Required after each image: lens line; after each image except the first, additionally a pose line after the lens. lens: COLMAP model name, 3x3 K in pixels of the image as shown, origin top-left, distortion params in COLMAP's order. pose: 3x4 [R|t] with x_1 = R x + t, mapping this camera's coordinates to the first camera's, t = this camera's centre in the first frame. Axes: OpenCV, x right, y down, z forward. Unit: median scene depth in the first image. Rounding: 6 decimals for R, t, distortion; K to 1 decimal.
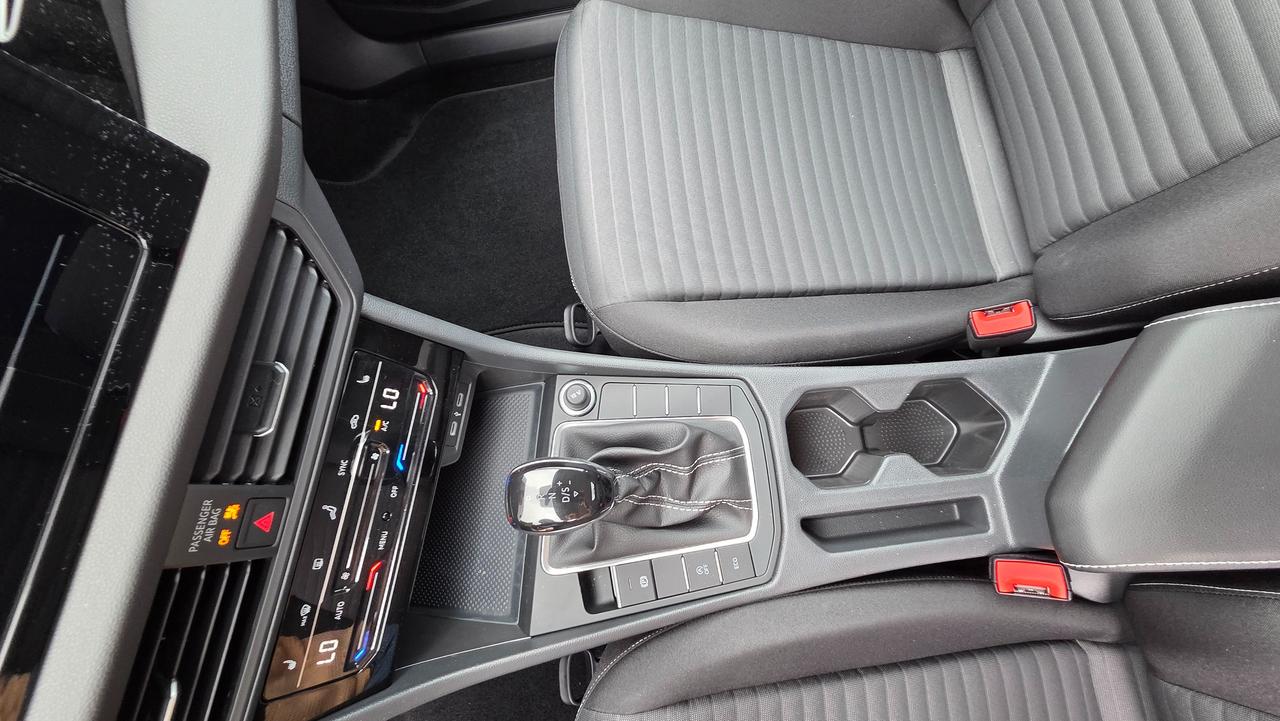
lens RADIAL K [[529.3, 0, 638.8], [0, 529.3, 364.4], [0, 0, 1]] dist [-0.001632, -0.000159]
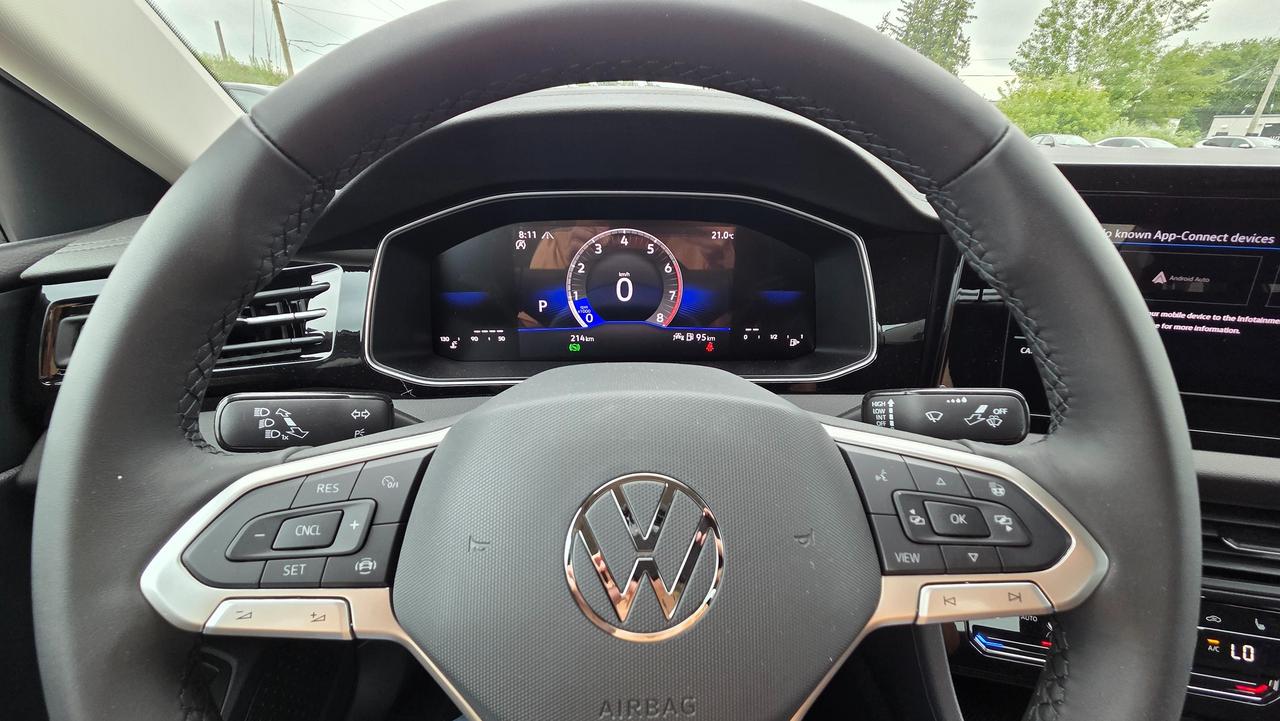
lens RADIAL K [[523.9, 0, 640.6], [0, 523.9, 357.6], [0, 0, 1]] dist [-0.000113, -0.000274]
pose [[-0.063255, 0.490172, -0.869327, 0.279228], [-0.977284, 0.146127, 0.153505, 1.235997], [0.202276, 0.859290, 0.469794, -0.295120]]
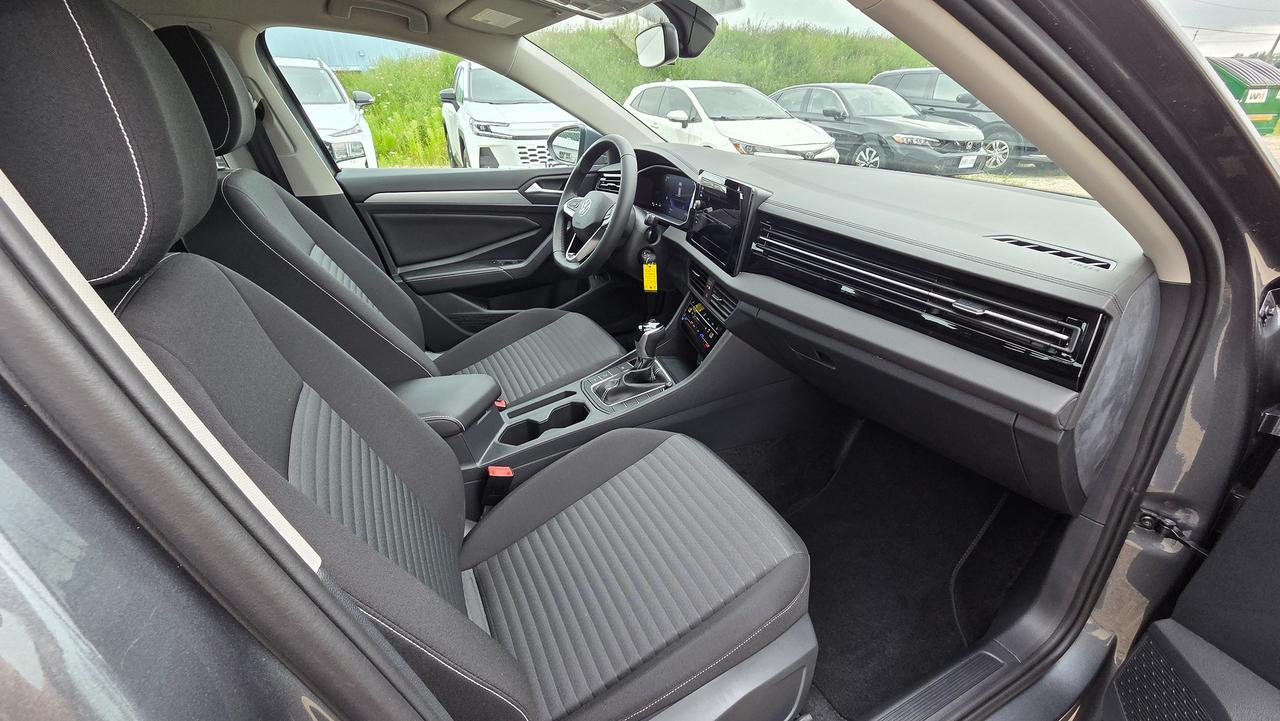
lens RADIAL K [[523.9, 0, 640.6], [0, 523.9, 357.6], [0, 0, 1]] dist [-0.000113, -0.000274]
pose [[-0.928337, 0.253742, -0.271672, 1.070803], [-0.330059, -0.226379, 0.916414, -3.502172], [0.171032, 0.940408, 0.293905, 0.126358]]
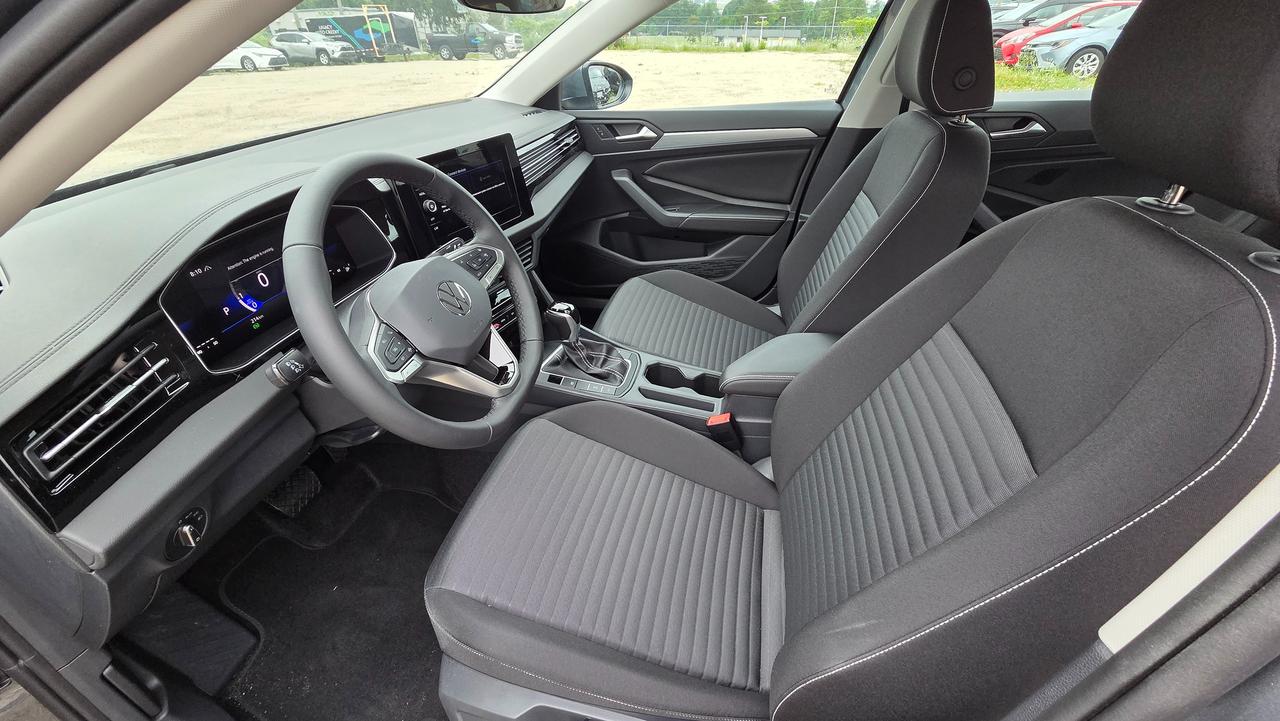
lens RADIAL K [[516.9, 0, 641.5], [0, 516.9, 357.9], [0, 0, 1]] dist [0.000058, -0.000154]
pose [[0.950650, 0.235057, -0.202517, 1.200788], [-0.309736, 0.680849, -0.663708, 2.799954], [-0.018126, 0.693681, 0.720054, -1.318885]]
